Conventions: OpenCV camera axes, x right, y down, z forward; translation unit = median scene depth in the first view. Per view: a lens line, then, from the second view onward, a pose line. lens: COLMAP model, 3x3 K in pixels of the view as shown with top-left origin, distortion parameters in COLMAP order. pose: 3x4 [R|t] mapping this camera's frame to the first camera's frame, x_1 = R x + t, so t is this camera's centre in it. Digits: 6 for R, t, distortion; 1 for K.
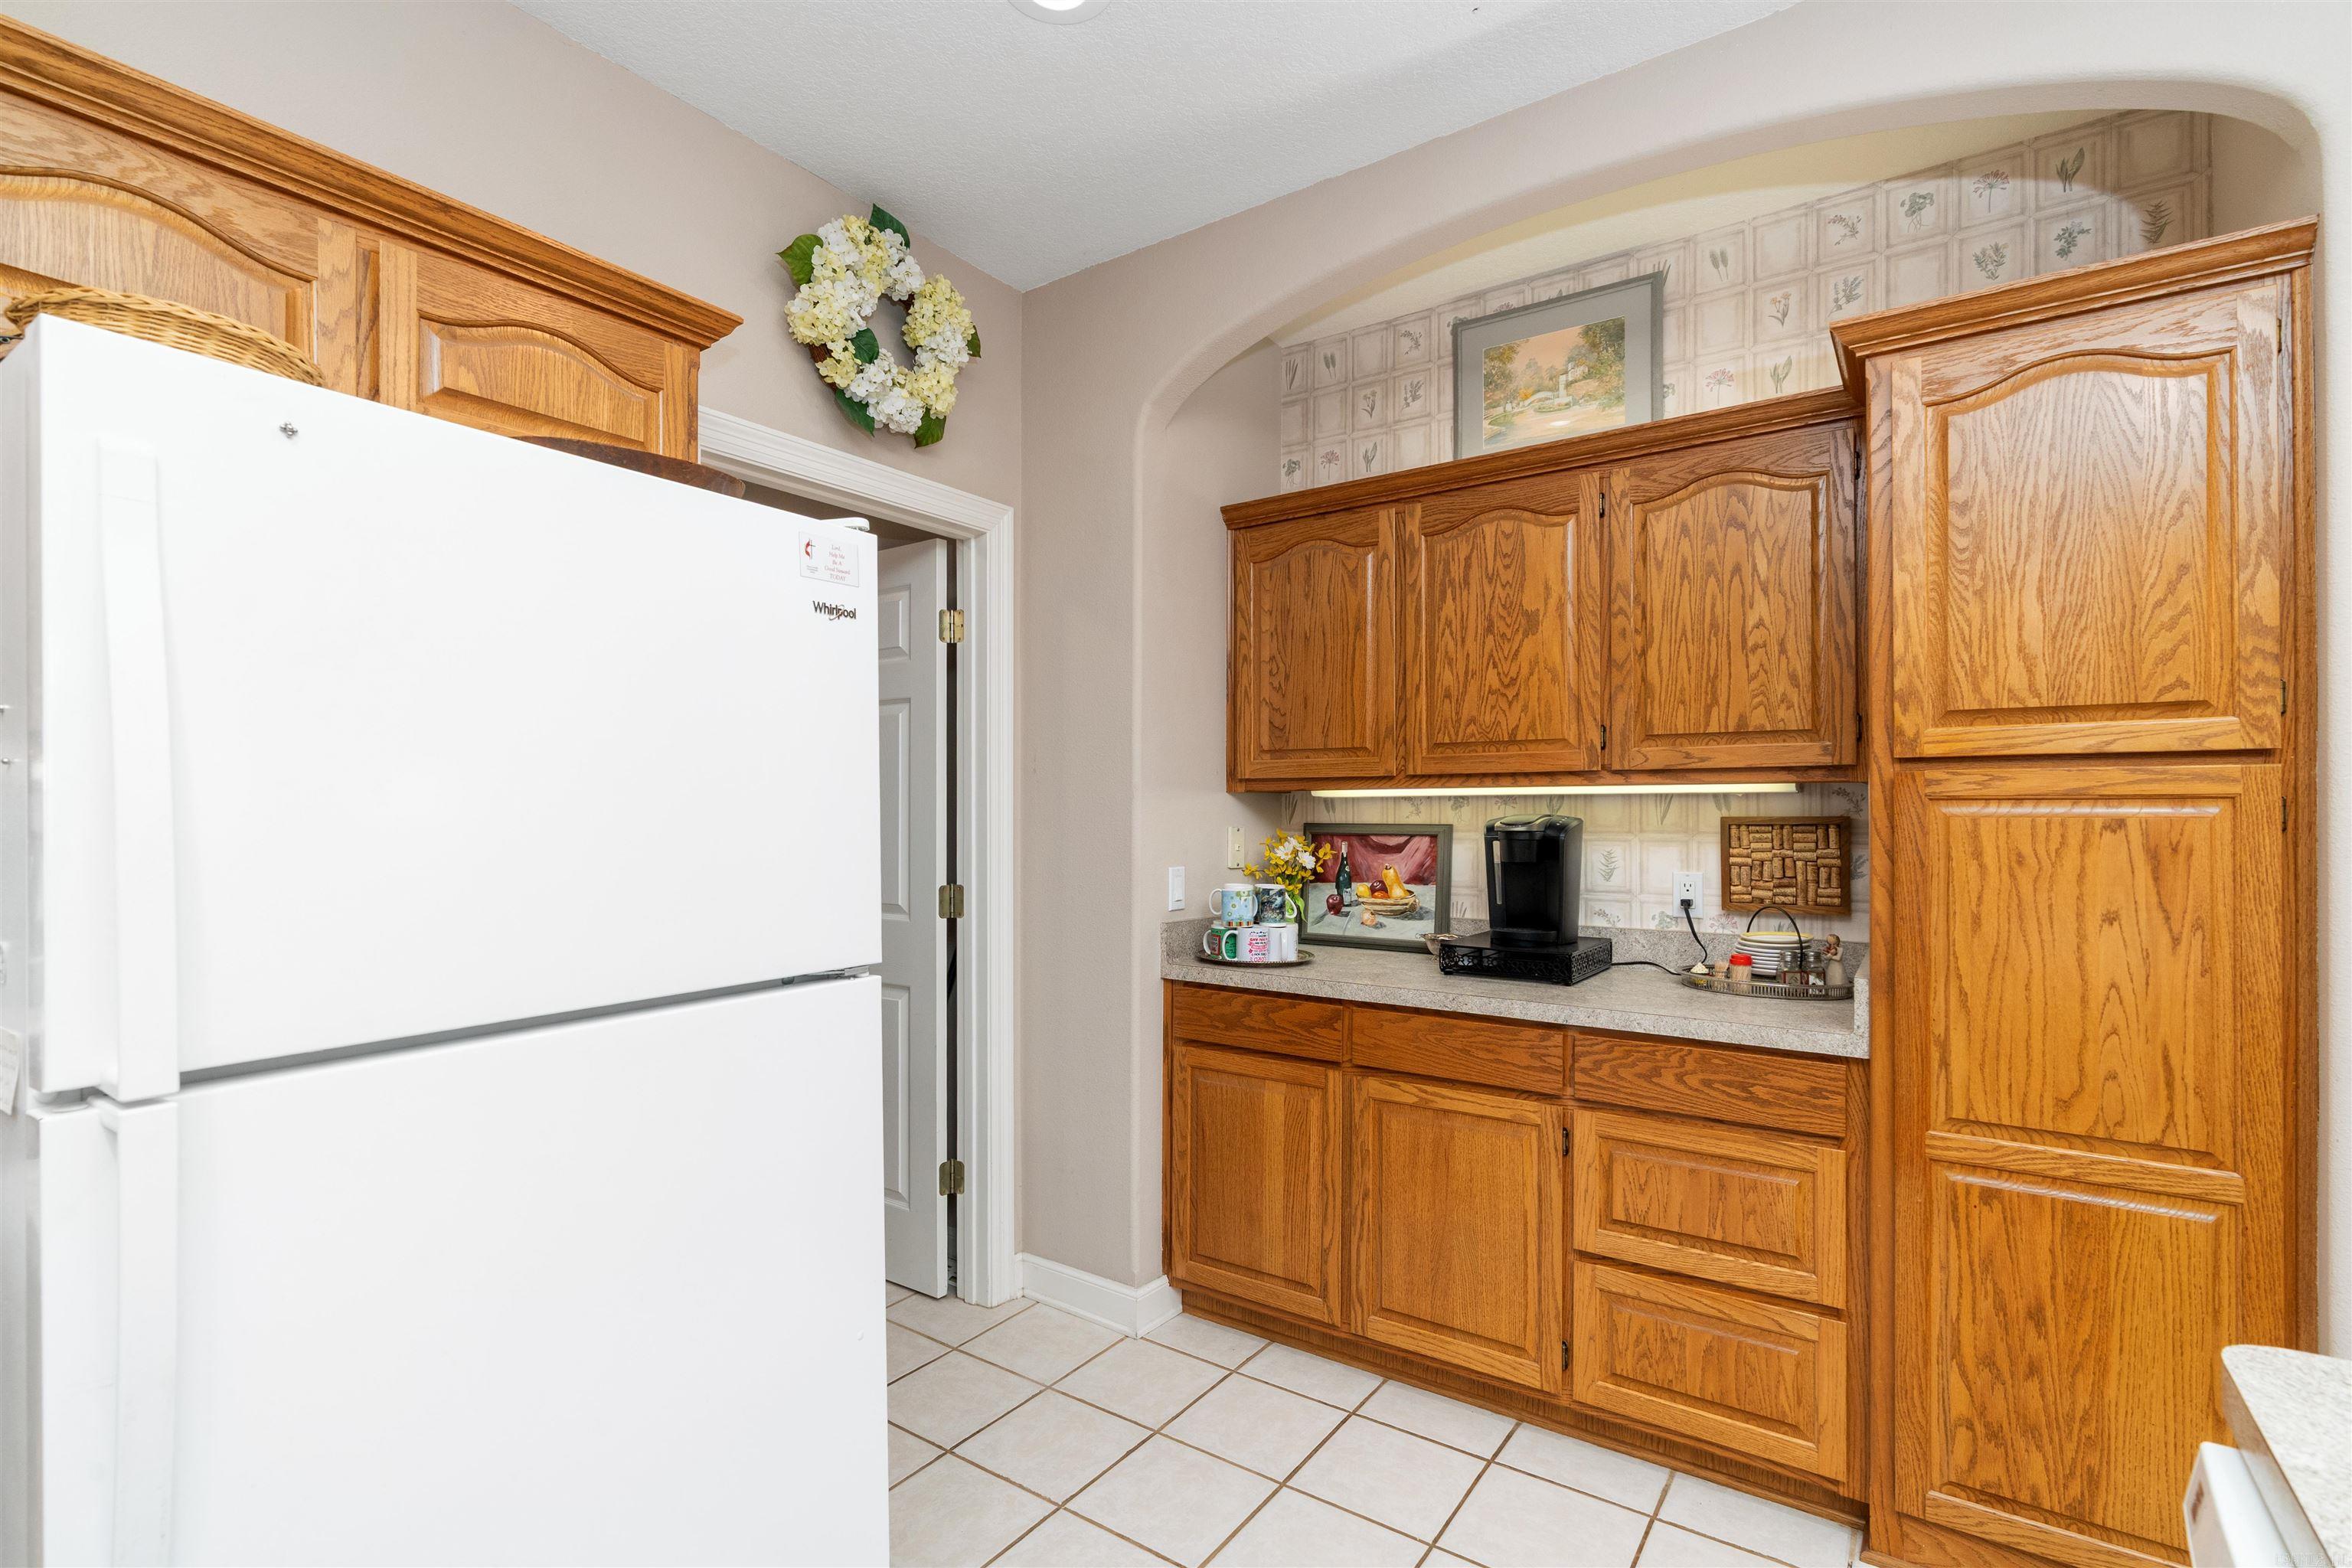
lens RADIAL K [[1079.5, 0, 1176.5], [0, 1079.5, 810.3], [0, 0, 1]] dist [-0.003414, 0.001602]
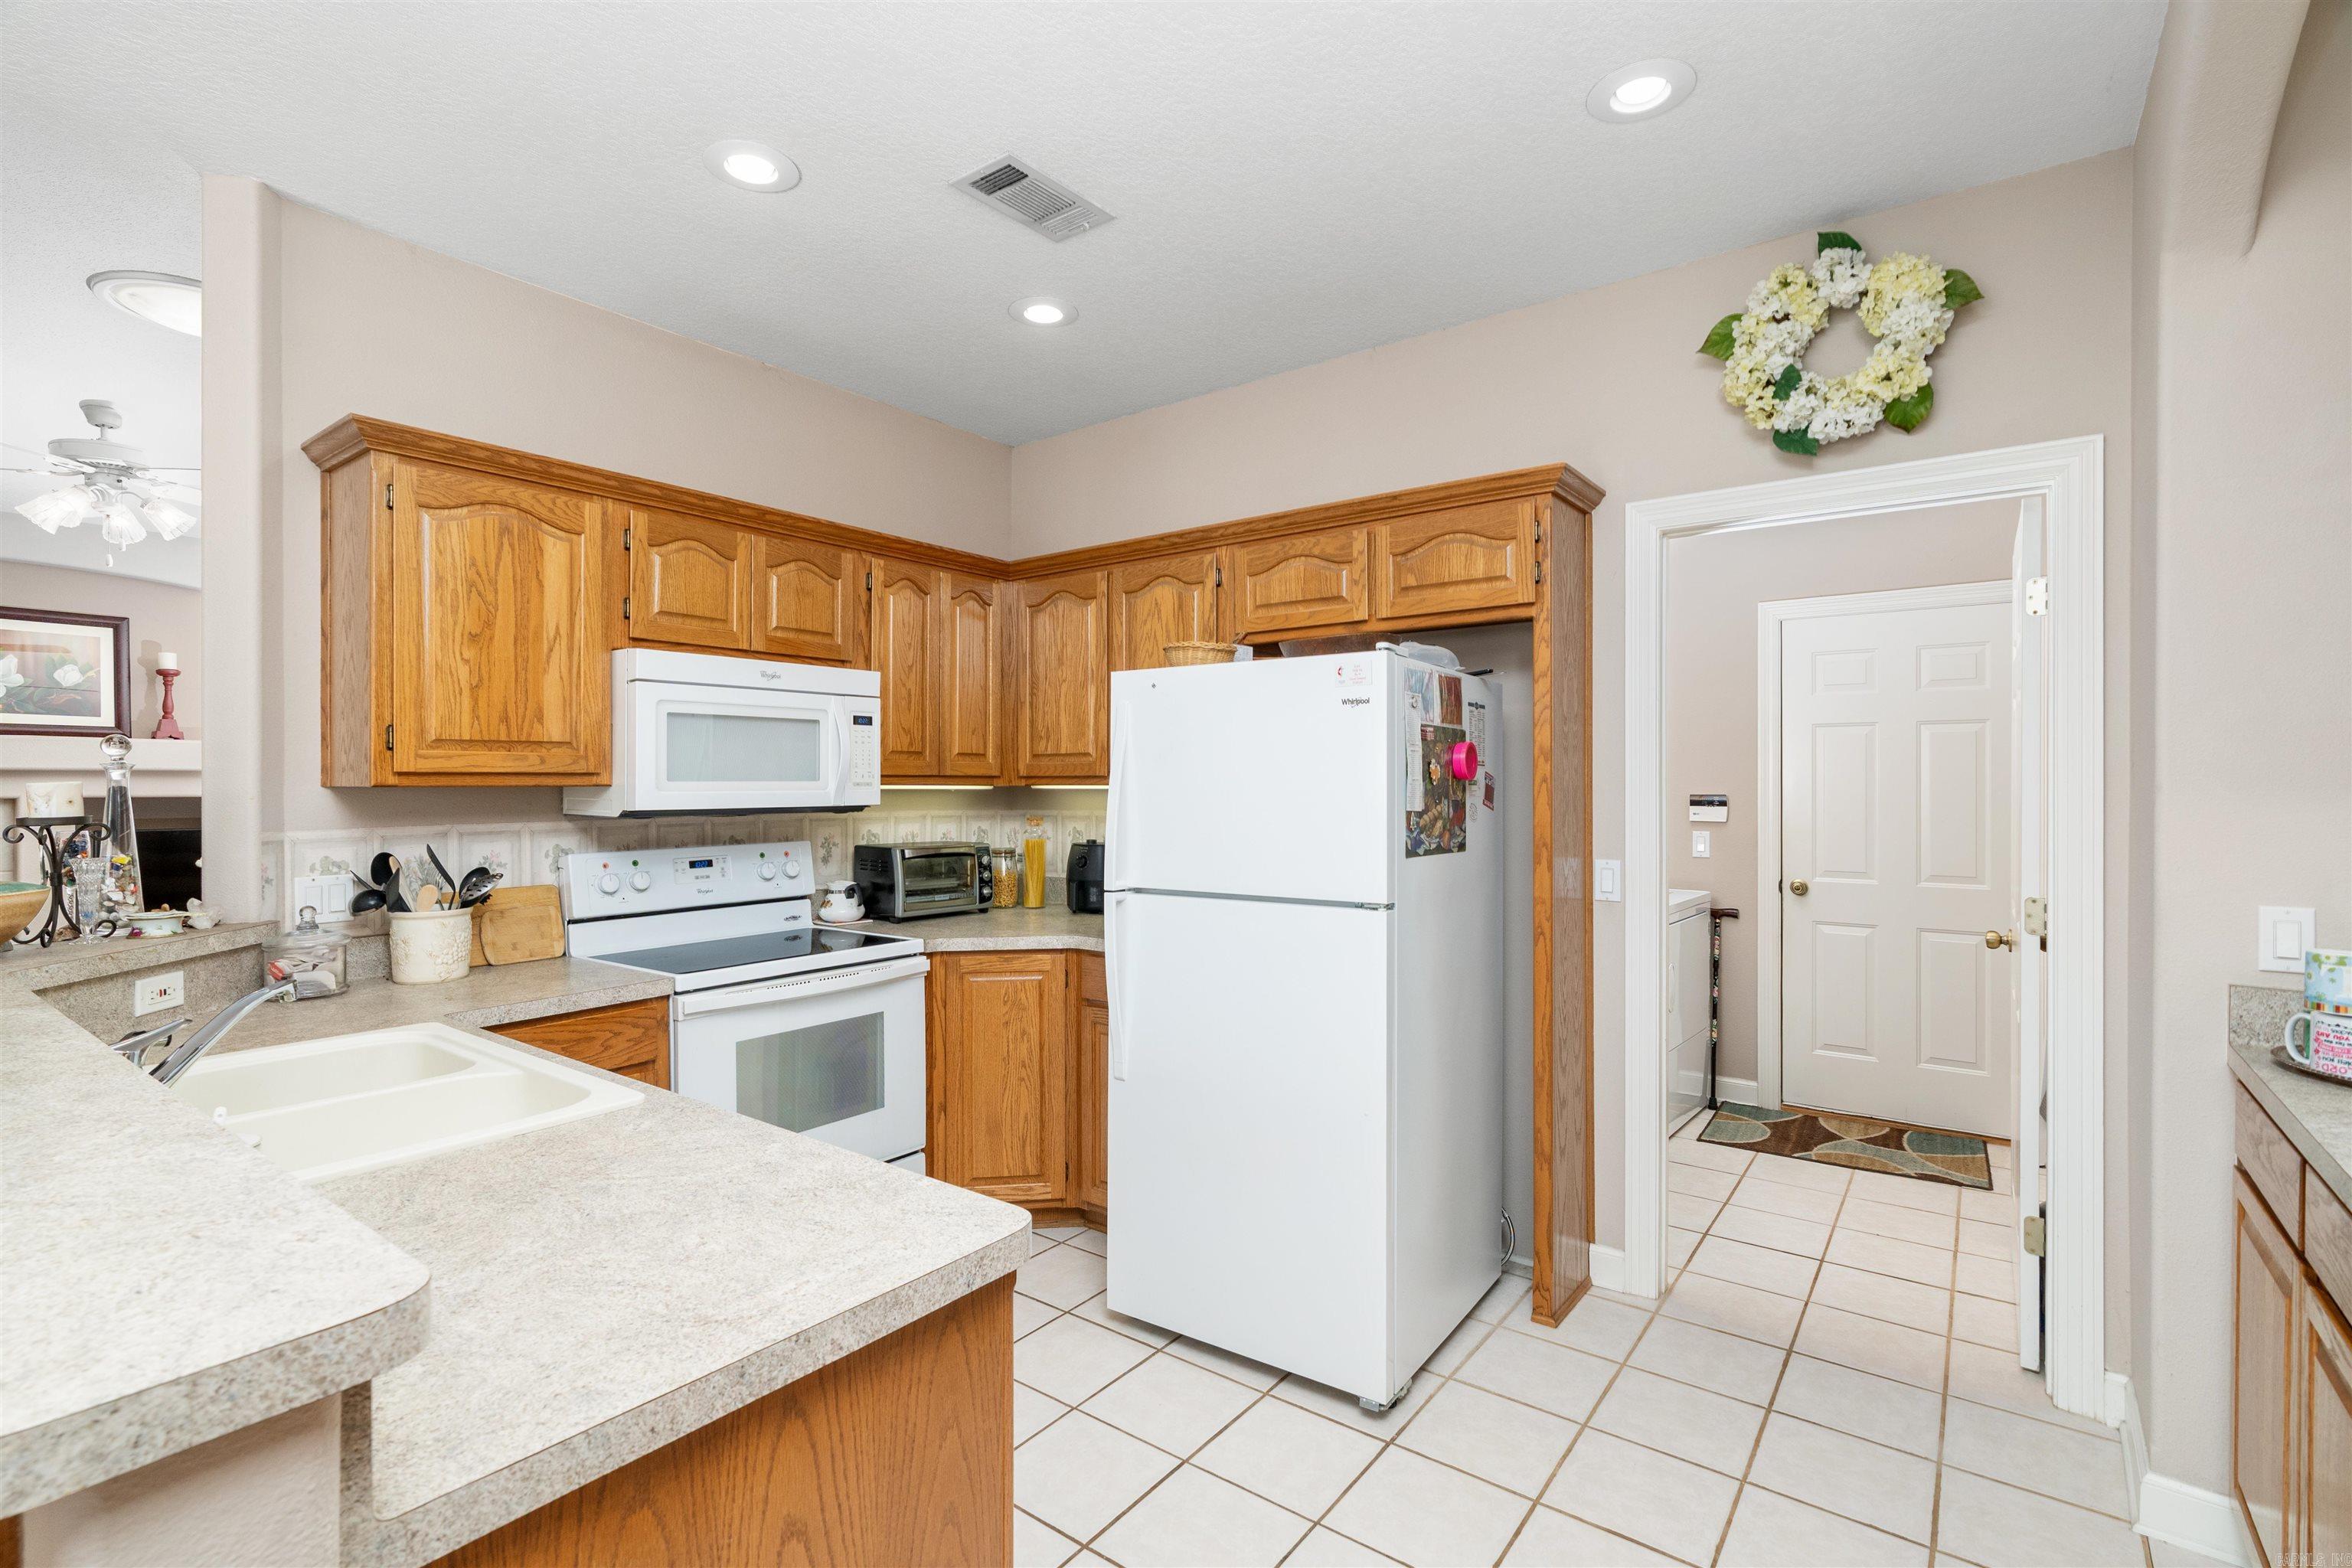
lens RADIAL K [[1076.1, 0, 1152.4], [0, 1076.1, 776.8], [0, 0, 1]] dist [0.000319, 0.000688]
pose [[-0.040218, -0.001504, -0.999190, 1.141318], [0.000206, 0.999999, -0.001514, -0.043912], [0.999191, -0.000267, -0.040218, 0.565911]]
